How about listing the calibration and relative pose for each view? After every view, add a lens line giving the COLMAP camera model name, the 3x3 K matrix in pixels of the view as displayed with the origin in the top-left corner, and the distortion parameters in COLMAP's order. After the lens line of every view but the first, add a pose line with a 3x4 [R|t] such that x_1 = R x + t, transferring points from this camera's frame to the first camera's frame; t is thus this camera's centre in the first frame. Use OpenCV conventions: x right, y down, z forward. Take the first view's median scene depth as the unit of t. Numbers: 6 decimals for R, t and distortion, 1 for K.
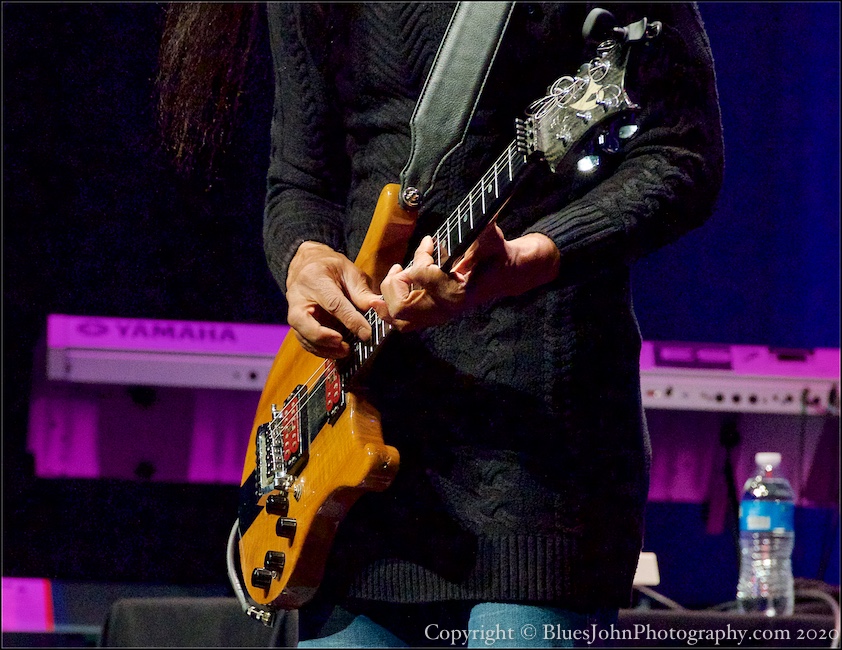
lens RADIAL K [[5846.9, 0, 421.0], [0, 5846.9, 325.0], [0, 0, 1]] dist [0.839874, 4.730723]
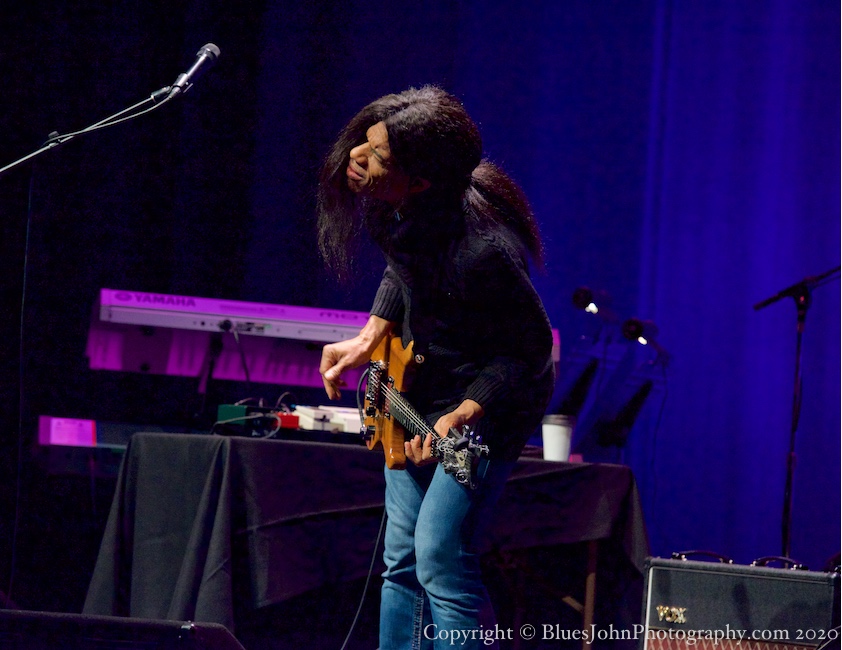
lens RADIAL K [[4906.0, 0, 421.0], [0, 4906.0, 325.0], [0, 0, 1]] dist [0.959430, 5.805069]
pose [[0.998516, 0.044329, 0.031641, -0.007310], [-0.045046, 0.998735, 0.022347, -0.031981], [-0.030610, -0.023739, 0.999249, -0.687242]]
